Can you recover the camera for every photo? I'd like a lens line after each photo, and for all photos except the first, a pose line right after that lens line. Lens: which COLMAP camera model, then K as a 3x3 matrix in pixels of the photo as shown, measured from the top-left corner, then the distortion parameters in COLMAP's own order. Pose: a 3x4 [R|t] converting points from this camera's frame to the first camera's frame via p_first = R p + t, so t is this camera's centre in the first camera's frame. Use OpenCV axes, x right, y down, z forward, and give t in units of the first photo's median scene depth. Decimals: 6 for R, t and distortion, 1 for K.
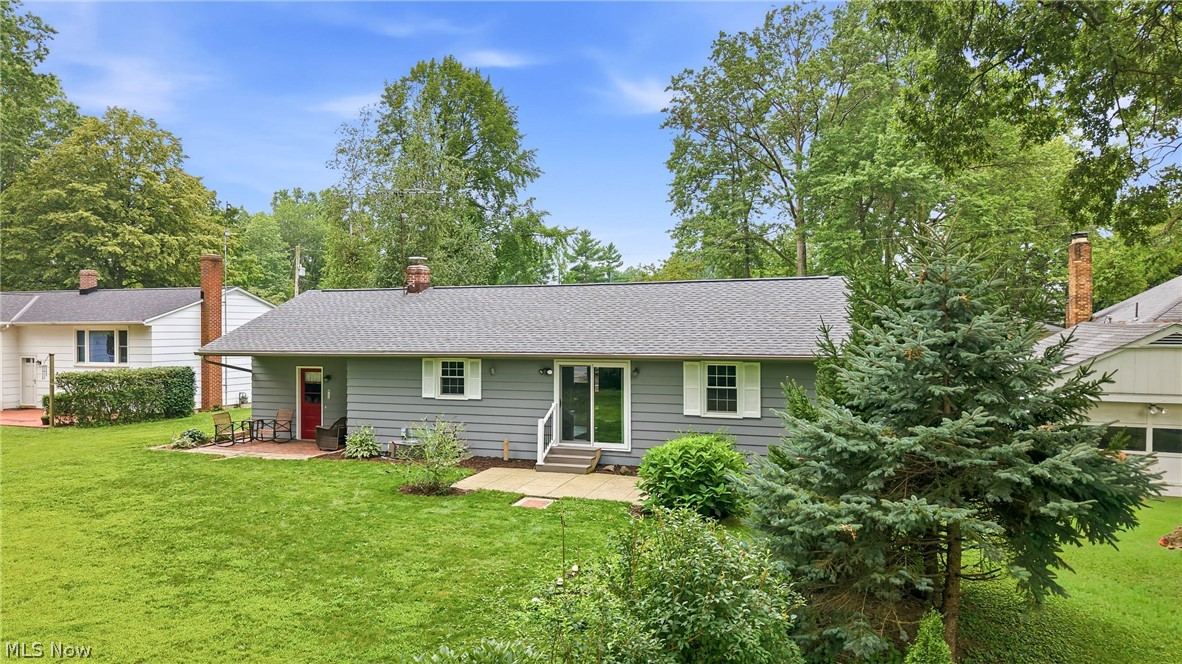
lens RADIAL K [[786.0, 0, 591.0], [0, 786.0, 332.0], [0, 0, 1]] dist [0.076261, -0.100956]
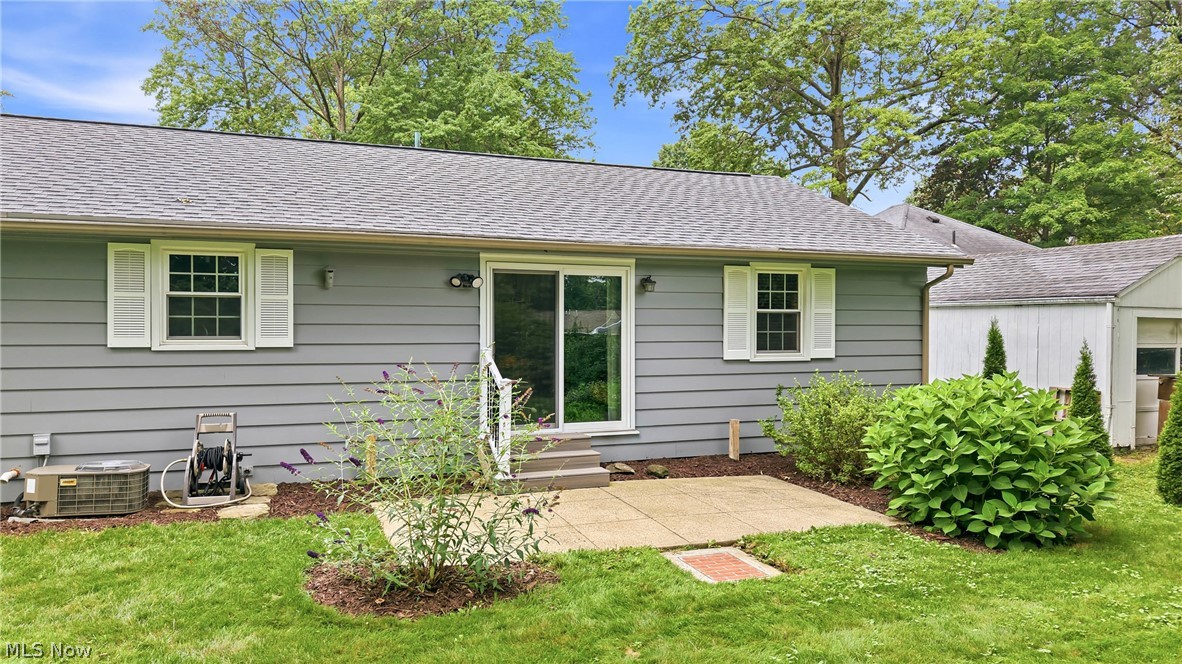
lens RADIAL K [[786.0, 0, 591.0], [0, 786.0, 332.0], [0, 0, 1]] dist [0.076261, -0.100956]
pose [[0.751509, 0.000253, 0.659723, -0.295538], [-0.001466, 0.999998, 0.001286, 0.075882], [-0.659721, -0.001933, 0.751508, 0.571501]]
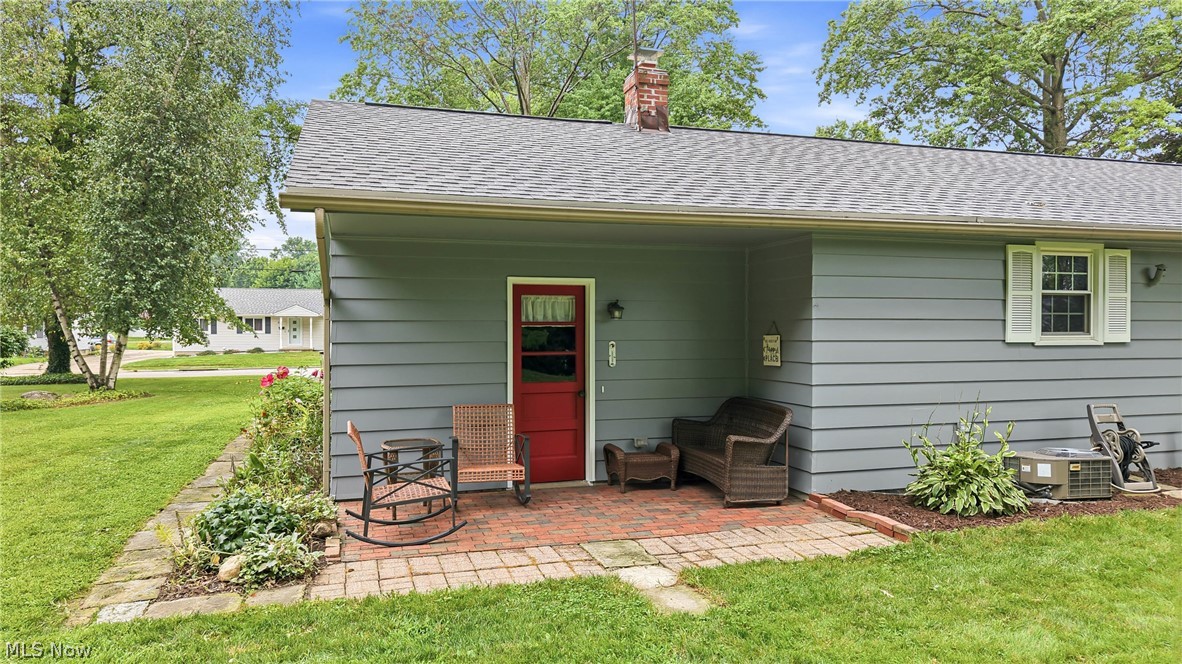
lens RADIAL K [[786.0, 0, 591.0], [0, 786.0, 332.0], [0, 0, 1]] dist [0.076261, -0.100956]
pose [[0.795697, -0.003454, 0.605685, -0.639006], [0.002343, 0.999994, 0.002625, 0.077121], [-0.605690, -0.000670, 0.795701, 0.818246]]
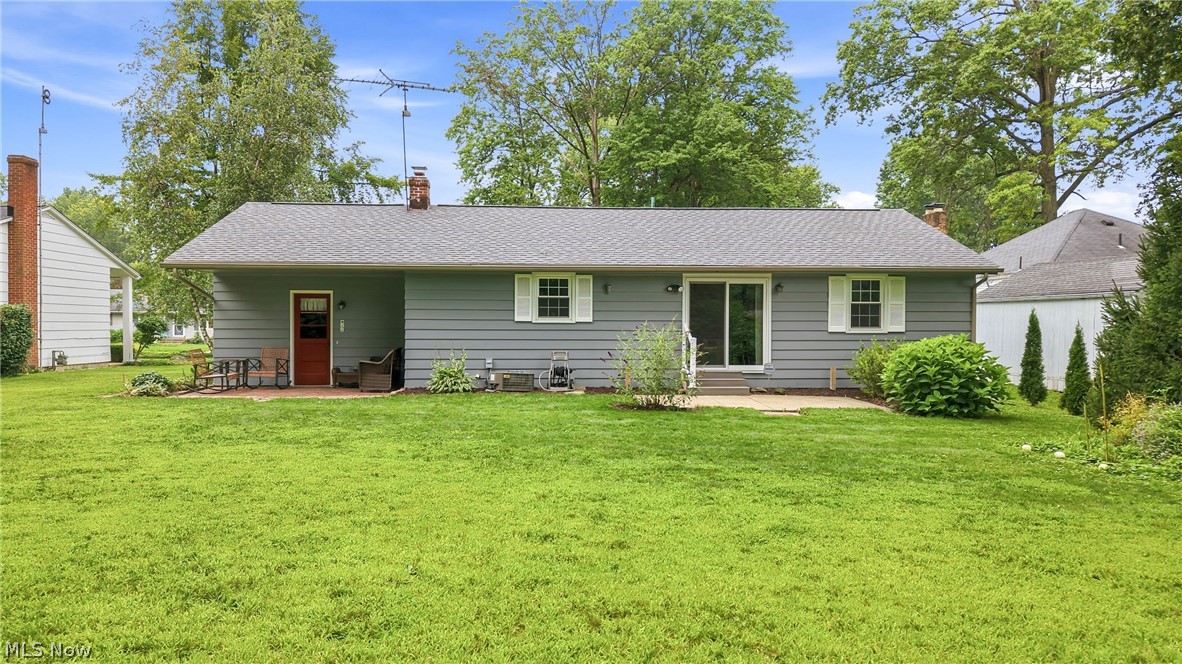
lens RADIAL K [[786.0, 0, 591.0], [0, 786.0, 332.0], [0, 0, 1]] dist [0.076261, -0.100956]
pose [[0.912510, 0.002485, 0.409047, -0.488185], [-0.004153, 0.999986, 0.003190, 0.092844], [-0.409033, -0.004609, 0.912508, 0.209623]]
